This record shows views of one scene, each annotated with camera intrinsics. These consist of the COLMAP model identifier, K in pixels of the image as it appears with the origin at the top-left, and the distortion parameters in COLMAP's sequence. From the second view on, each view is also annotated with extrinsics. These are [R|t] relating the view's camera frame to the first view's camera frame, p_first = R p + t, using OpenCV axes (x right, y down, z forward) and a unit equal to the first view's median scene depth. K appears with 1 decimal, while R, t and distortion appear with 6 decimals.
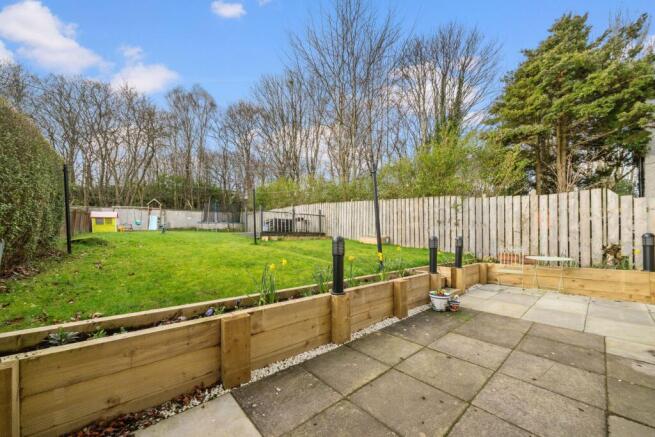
lens RADIAL K [[232.0, 0, 318.2], [0, 232.0, 236.6], [0, 0, 1]] dist [-0.000236, -0.000042]
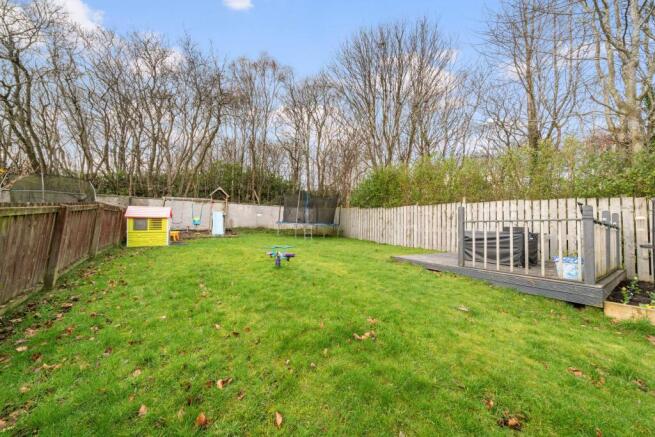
lens RADIAL K [[224.8, 0, 326.3], [0, 224.8, 220.0], [0, 0, 1]] dist [-0.000968, -0.000038]
pose [[0.995647, 0.023631, -0.090163, -0.308685], [-0.027056, 0.998951, -0.036950, -0.046539], [0.089195, 0.039229, 0.995241, 0.344161]]
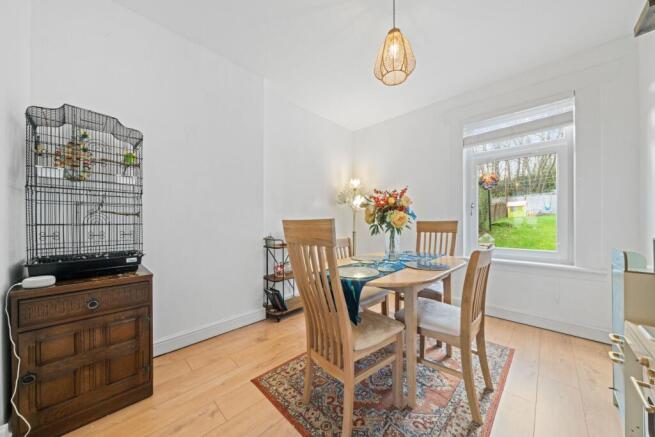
lens RADIAL K [[224.8, 0, 326.3], [0, 224.8, 220.0], [0, 0, 1]] dist [-0.000968, -0.000038]
pose [[0.098264, 0.001409, -0.995159, 0.165516], [0.004788, 0.999987, 0.001889, -0.006691], [0.995149, -0.004950, 0.098256, -0.136950]]
